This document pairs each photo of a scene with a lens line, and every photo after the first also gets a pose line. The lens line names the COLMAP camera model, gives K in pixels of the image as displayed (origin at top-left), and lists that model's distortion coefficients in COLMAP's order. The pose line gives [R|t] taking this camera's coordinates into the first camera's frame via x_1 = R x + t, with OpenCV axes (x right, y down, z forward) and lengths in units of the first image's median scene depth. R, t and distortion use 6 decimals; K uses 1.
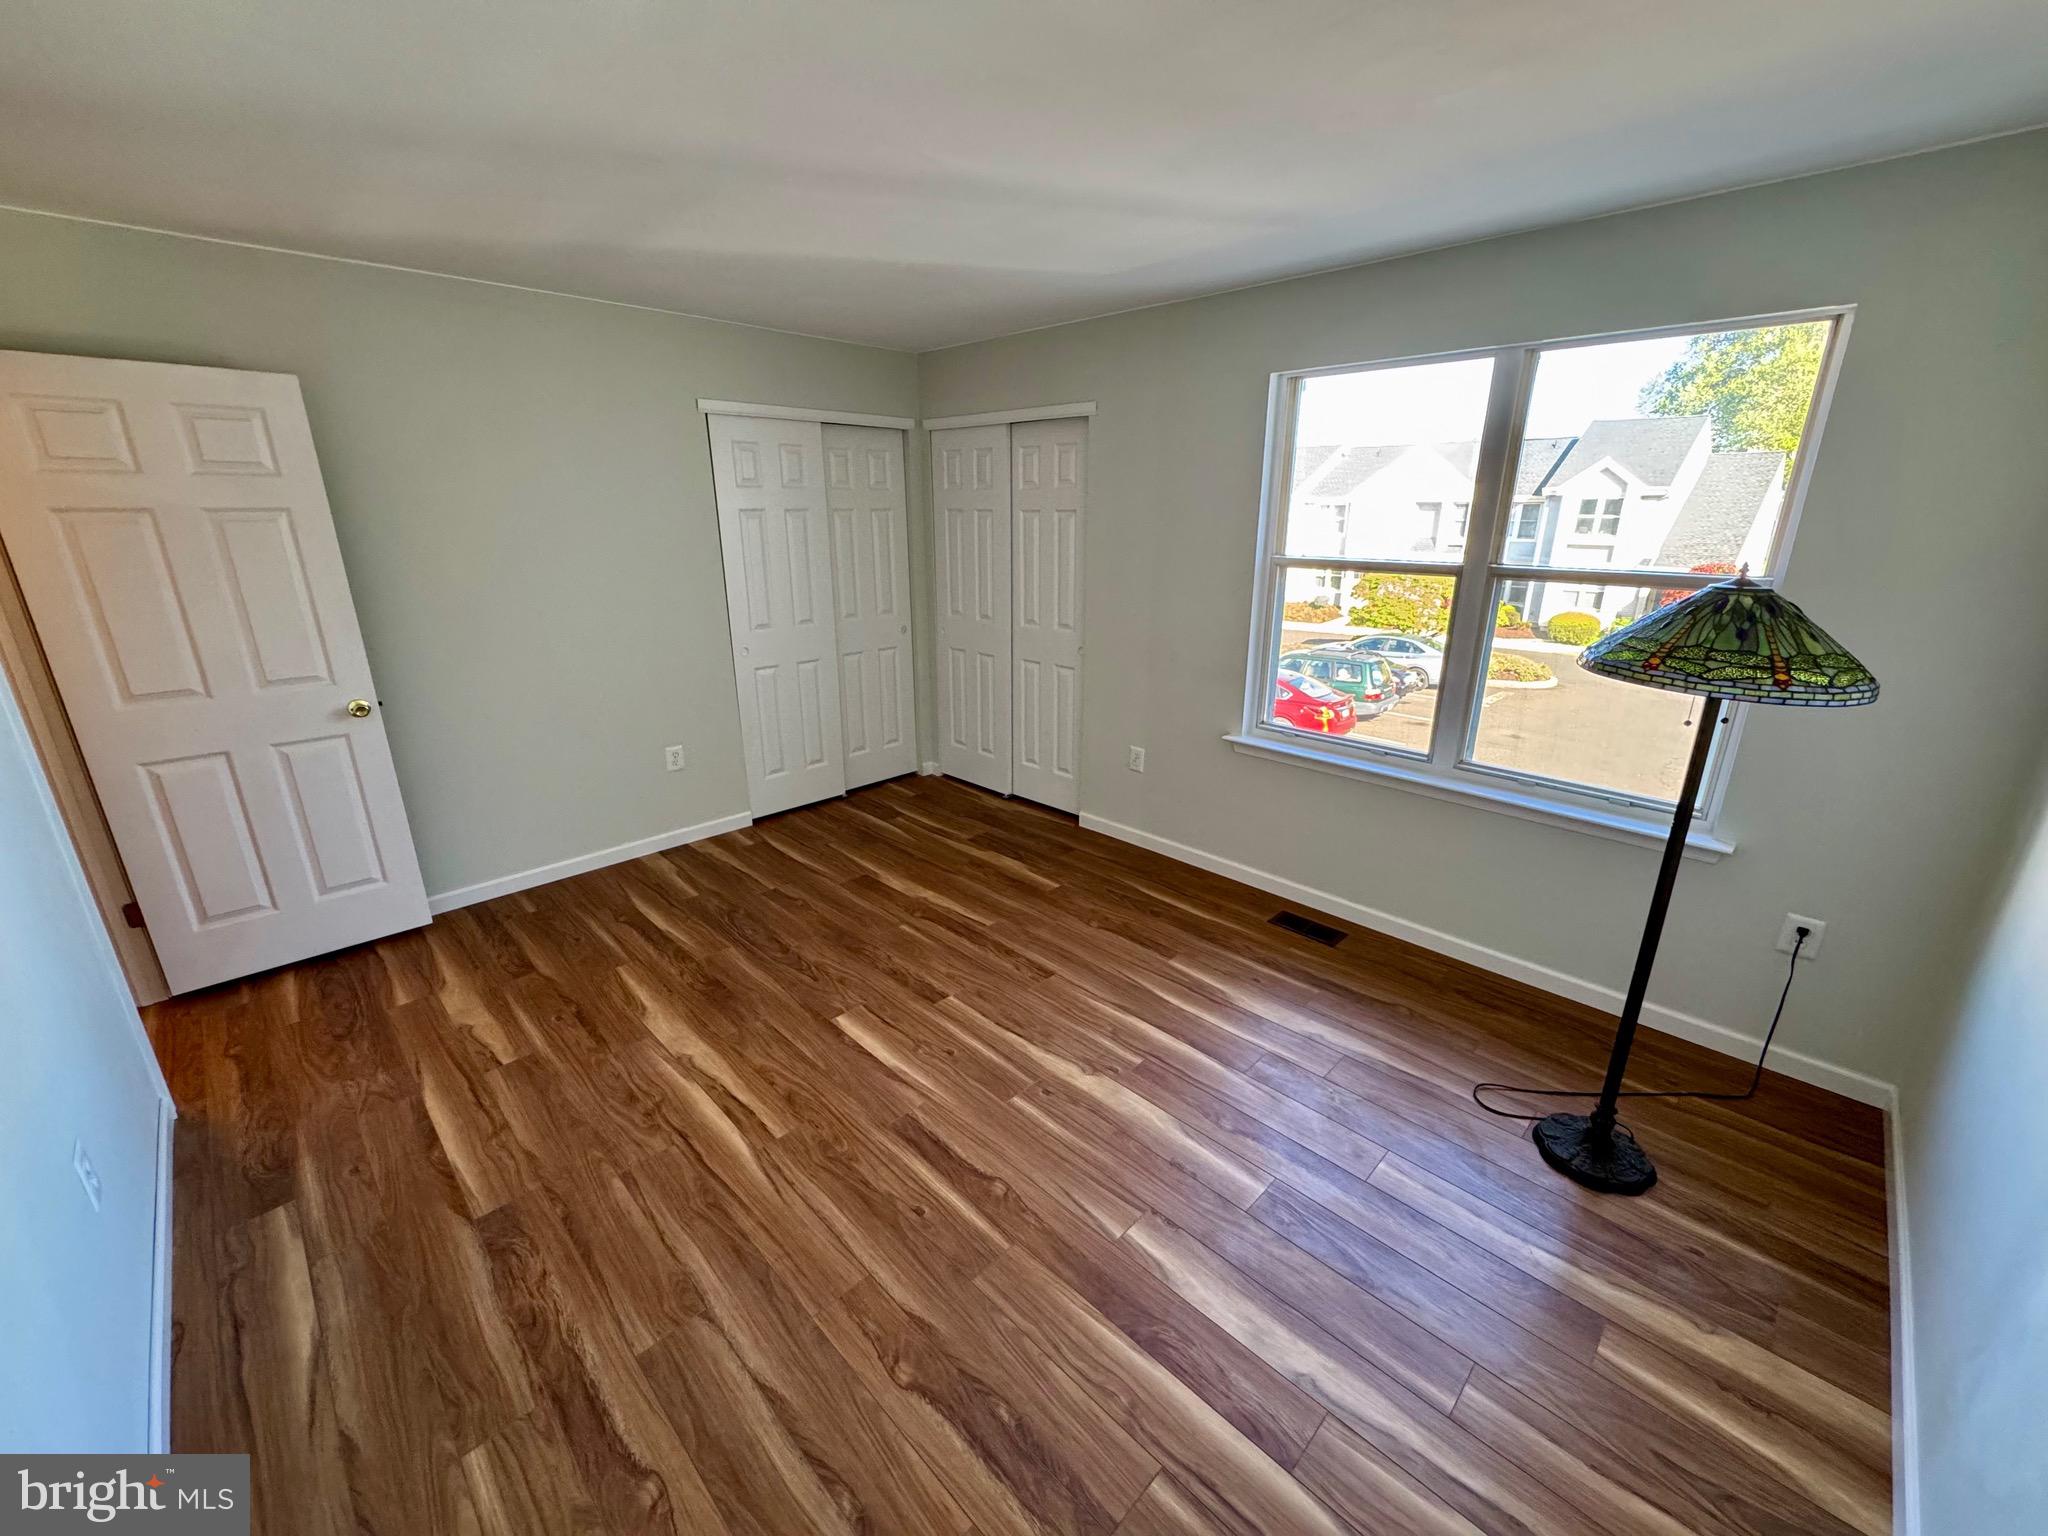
lens RADIAL K [[814.4, 0, 1011.5], [0, 814.4, 767.2], [0, 0, 1]] dist [-0.002157, 0.000038]
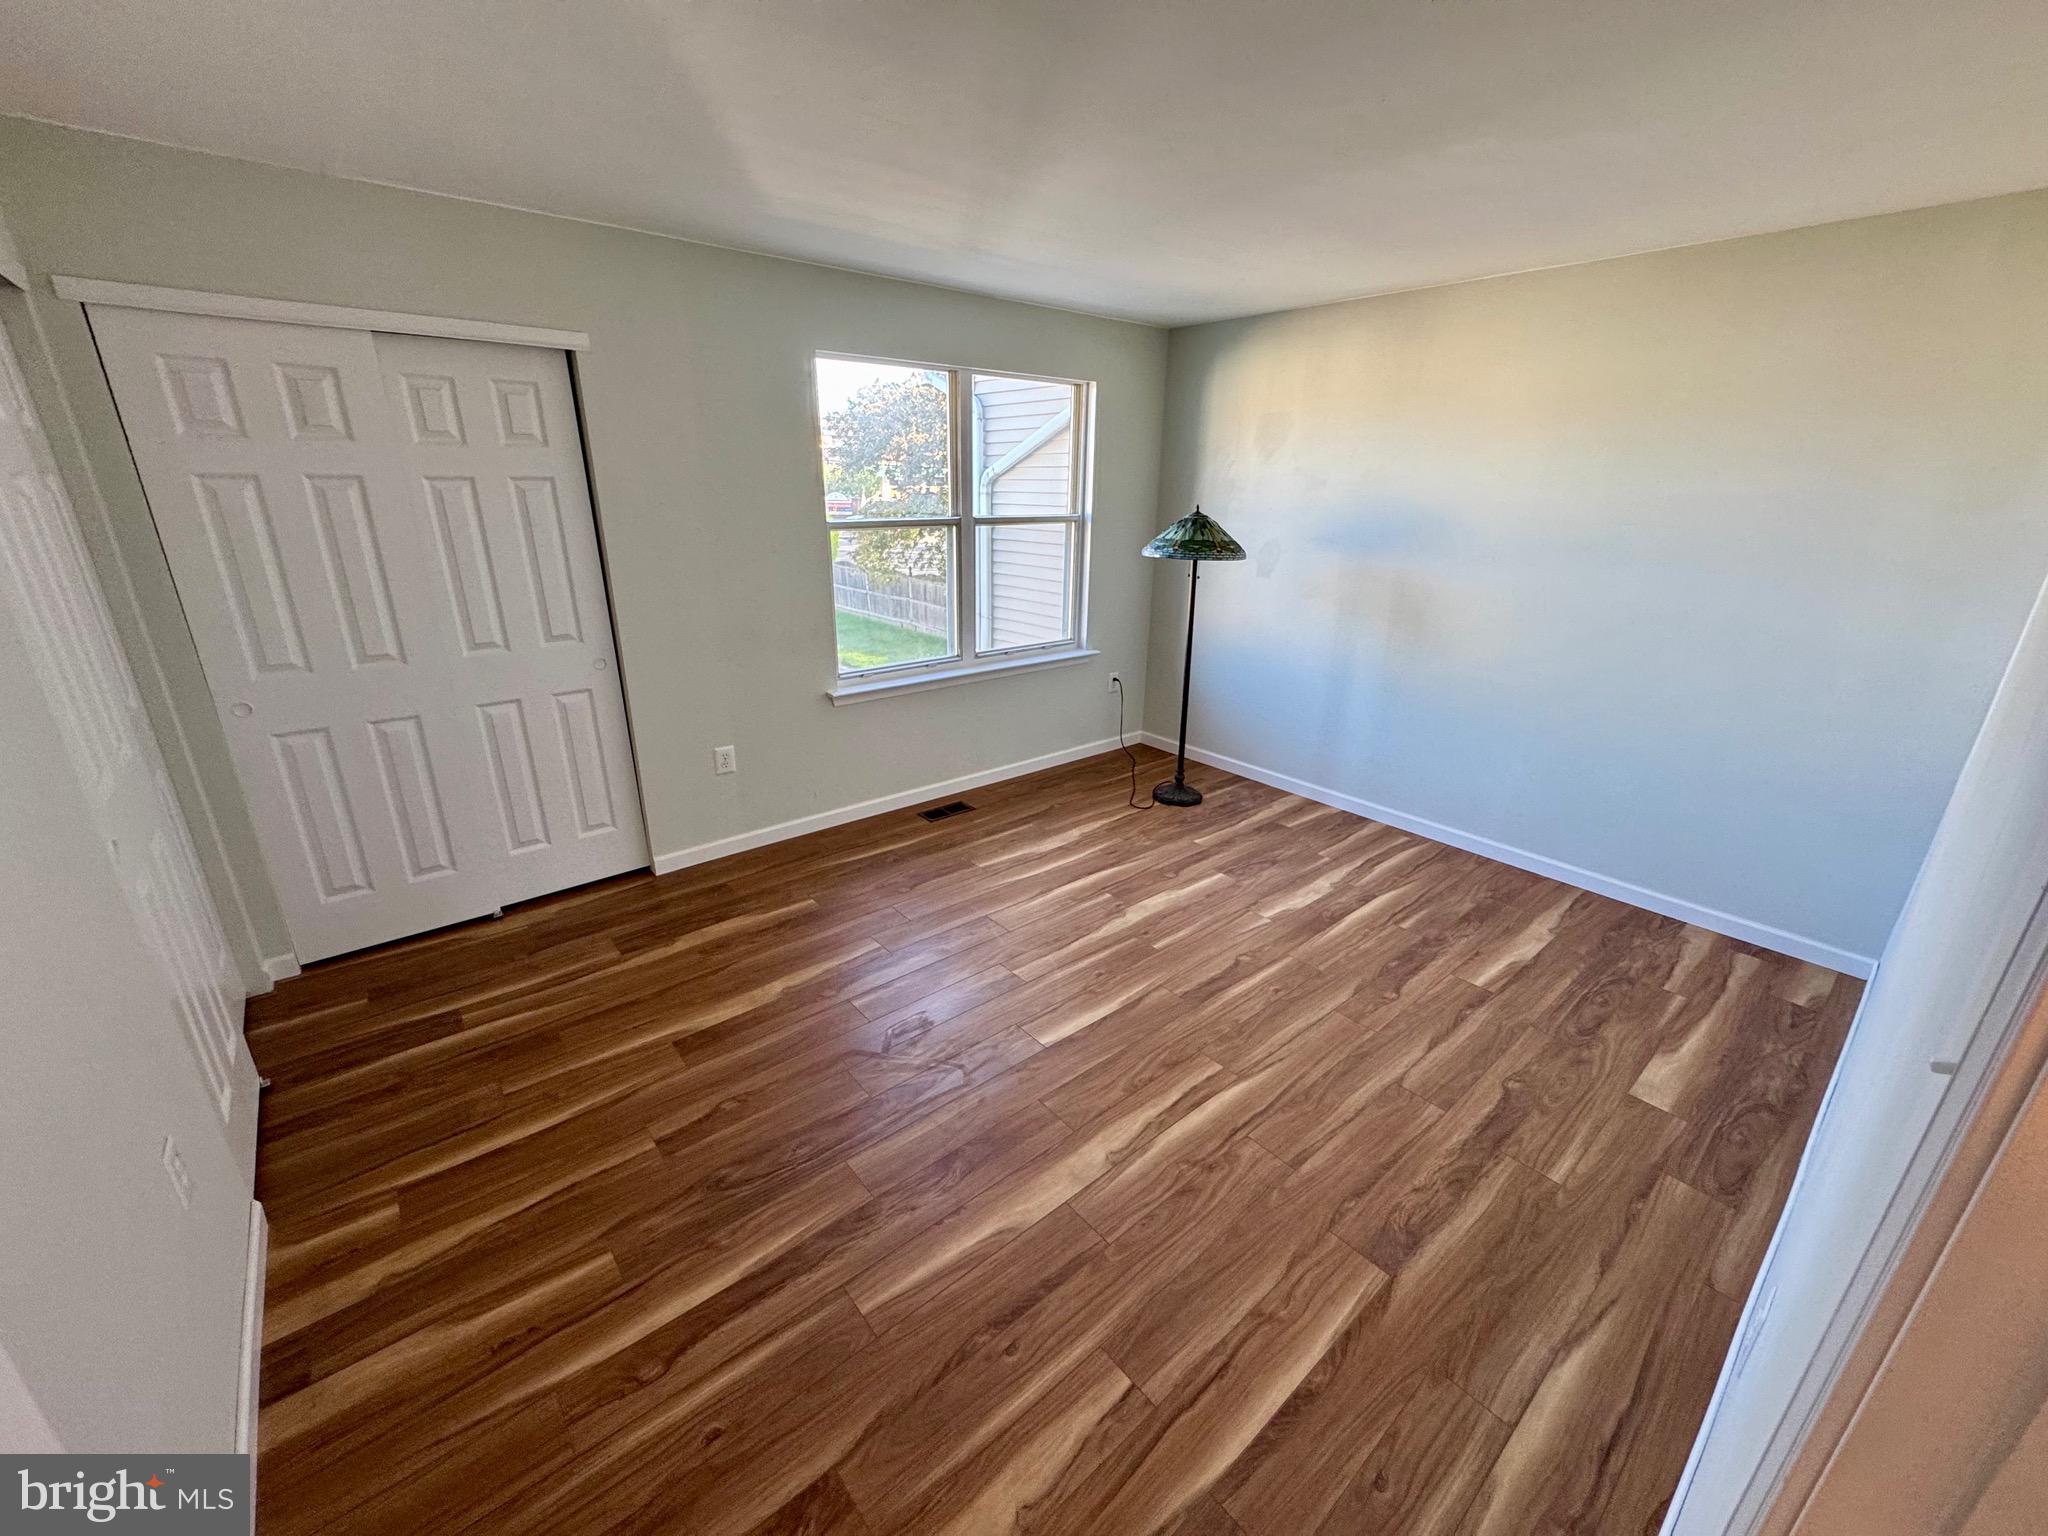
lens RADIAL K [[814.4, 0, 1021.9], [0, 814.4, 776.8], [0, 0, 1]] dist [-0.002157, 0.000038]
pose [[0.081379, -0.344567, 0.935228, -1.131607], [0.292276, 0.905337, 0.308122, -0.296704], [-0.952865, 0.248270, 0.174384, 0.914199]]
